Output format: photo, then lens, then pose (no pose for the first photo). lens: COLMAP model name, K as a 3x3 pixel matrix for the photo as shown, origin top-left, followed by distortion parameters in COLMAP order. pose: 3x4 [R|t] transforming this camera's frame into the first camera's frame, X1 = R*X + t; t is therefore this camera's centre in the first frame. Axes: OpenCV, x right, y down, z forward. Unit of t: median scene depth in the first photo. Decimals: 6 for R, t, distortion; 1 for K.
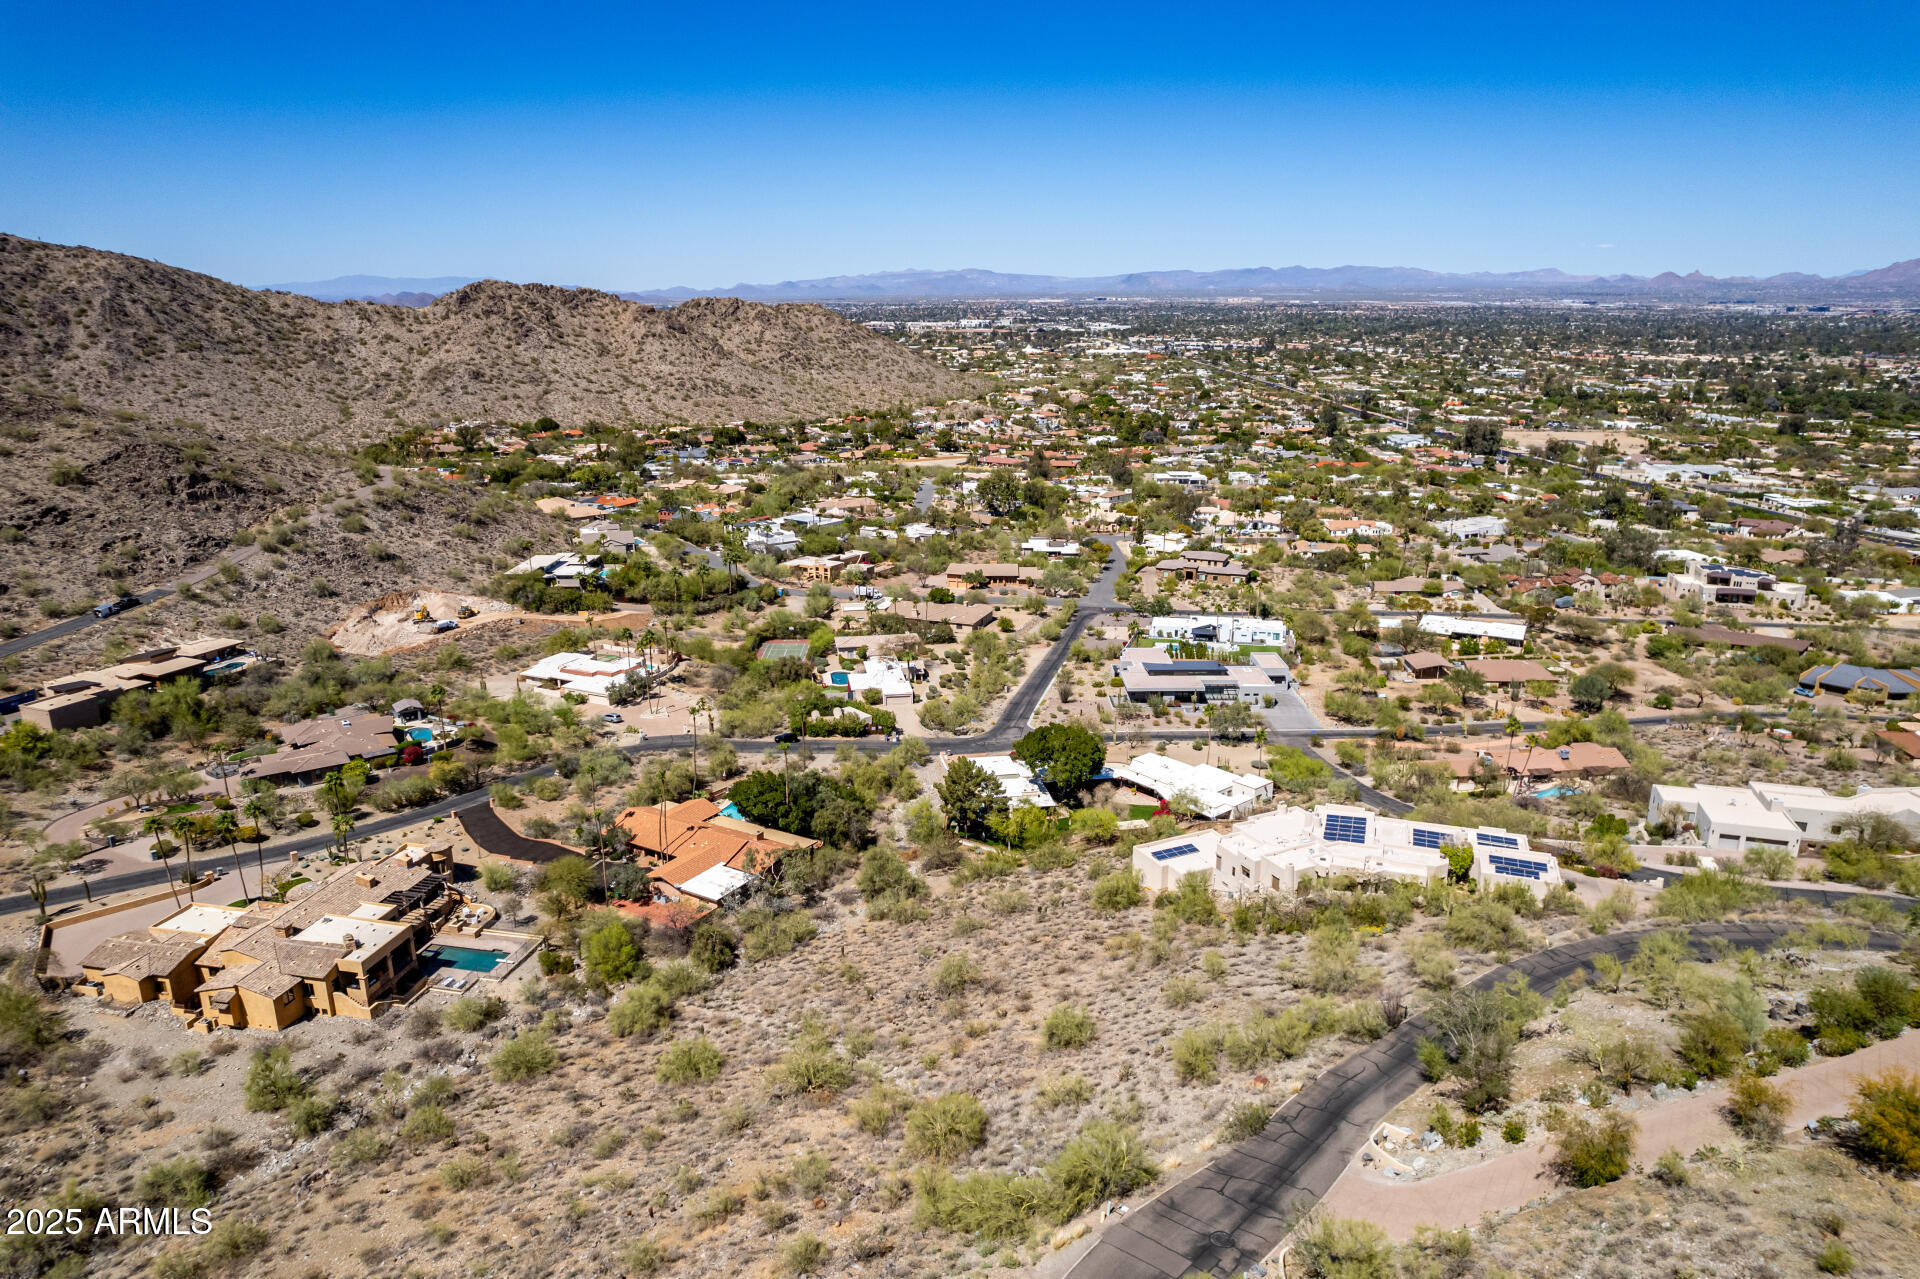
lens RADIAL K [[1242.7, 0, 952.6], [0, 1242.7, 641.1], [0, 0, 1]] dist [-0.059321, 0.039247]
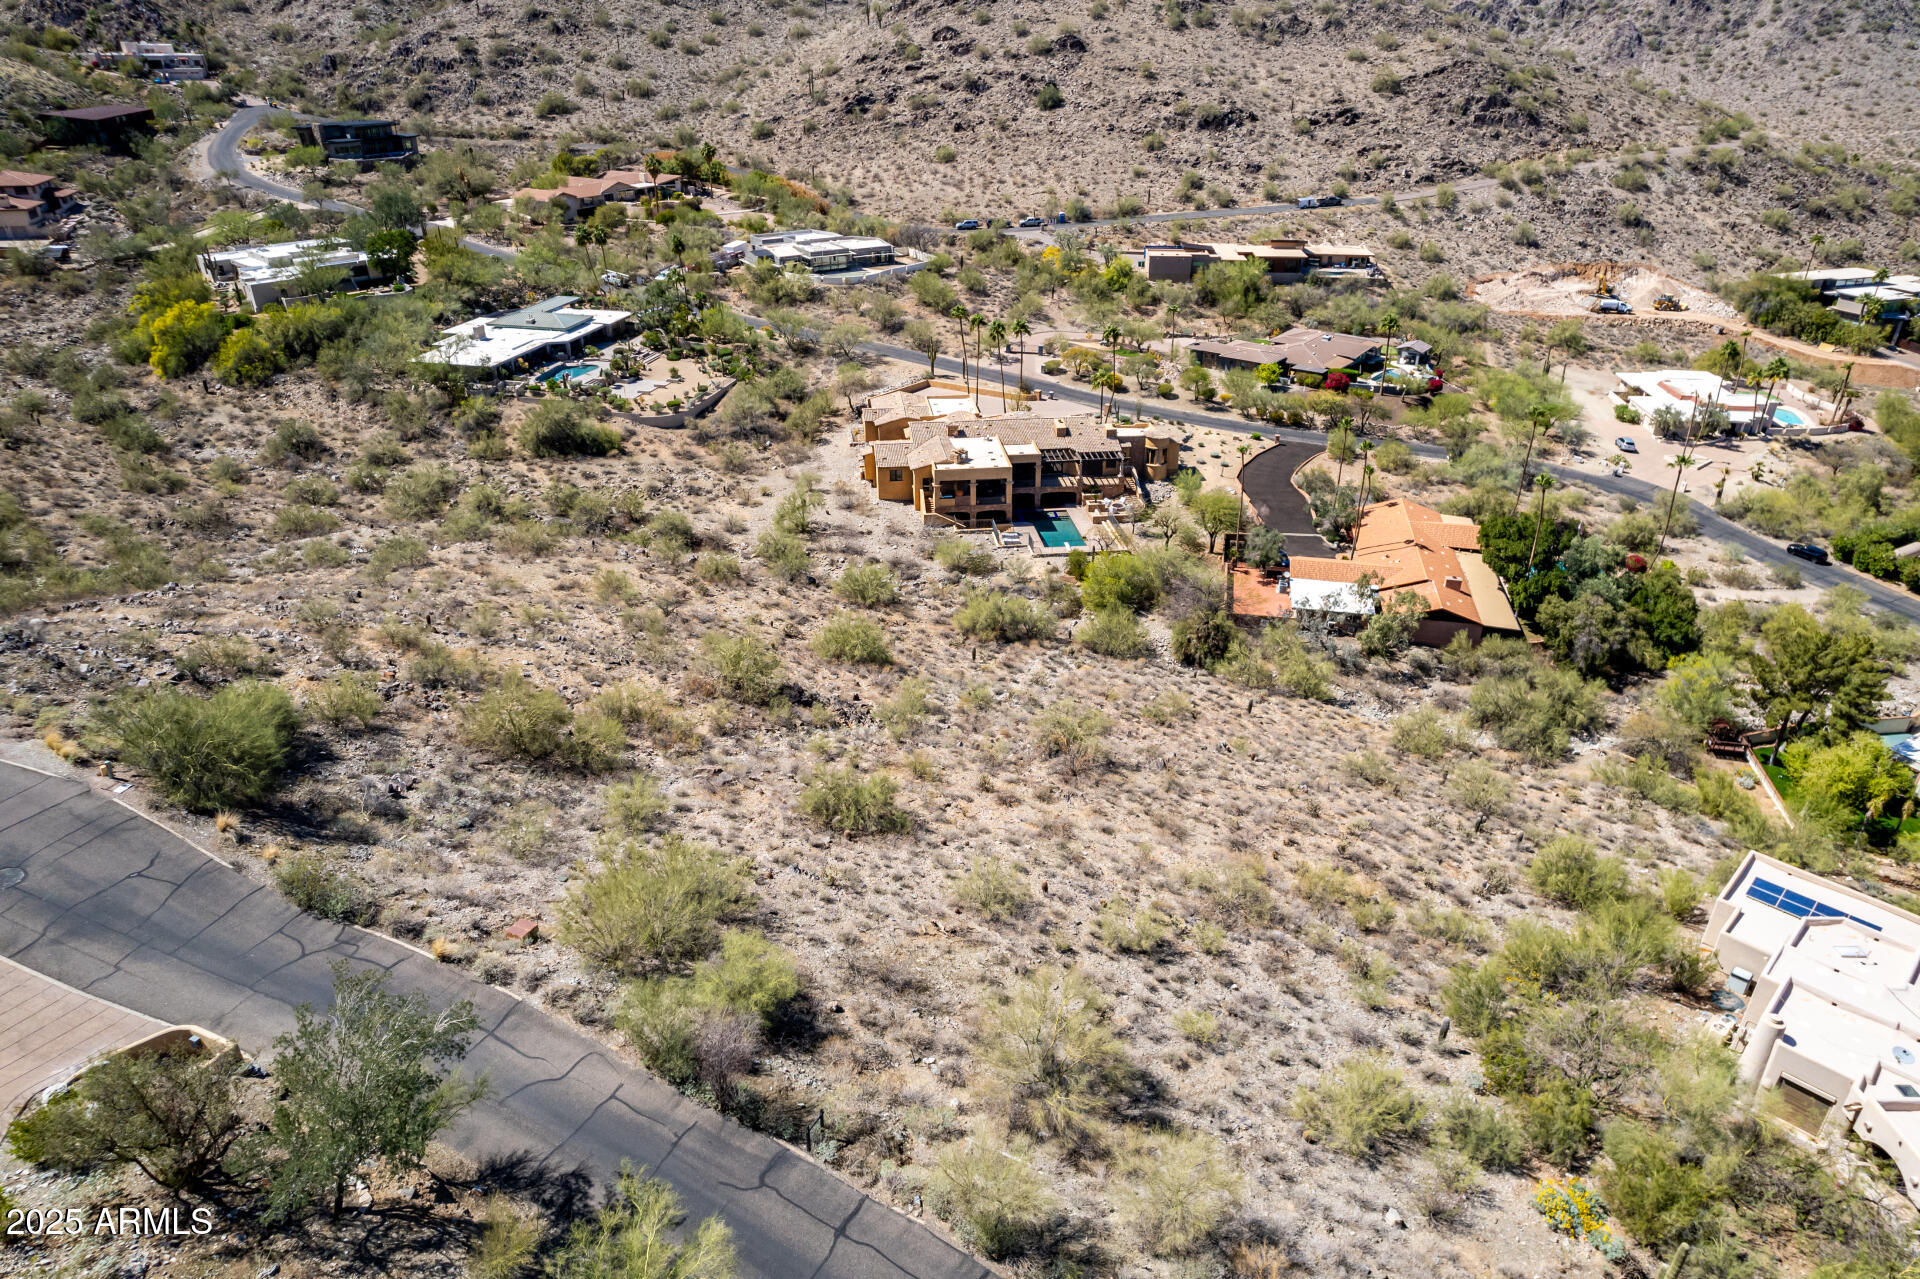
lens RADIAL K [[1231.7, 0, 961.3], [0, 1231.7, 642.8], [0, 0, 1]] dist [-0.084065, 0.078751]
pose [[0.335952, 0.442722, -0.831345, 0.226594], [-0.258922, 0.892049, 0.370417, 0.002259], [0.905592, 0.090811, 0.414316, 0.309231]]
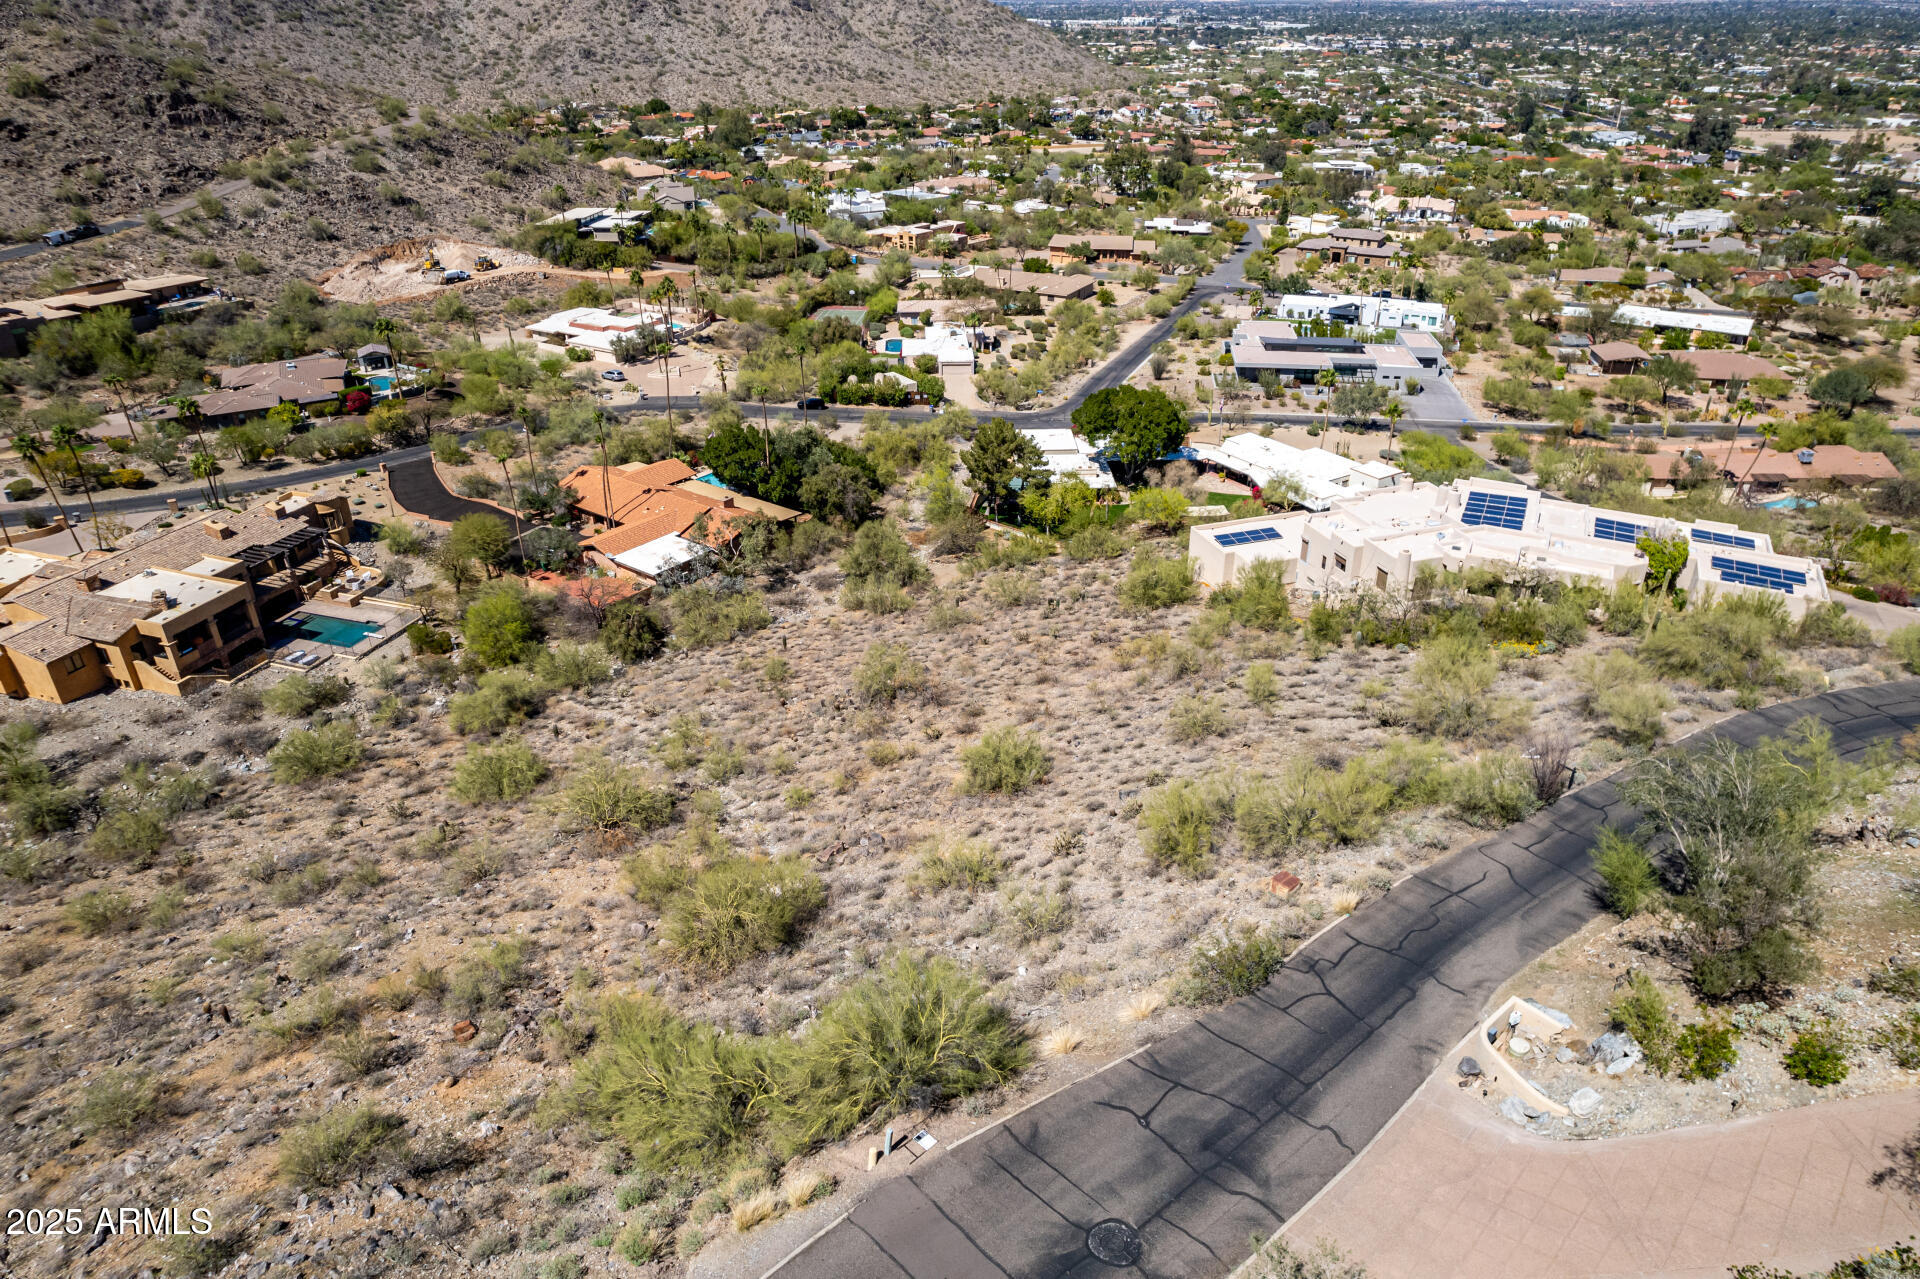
lens RADIAL K [[1231.7, 0, 961.3], [0, 1231.7, 642.8], [0, 0, 1]] dist [-0.084065, 0.078751]
pose [[0.993348, 0.055039, -0.101143, 0.051090], [-0.031897, 0.975521, 0.217580, 0.046164], [0.110643, -0.212907, 0.970788, 0.157510]]
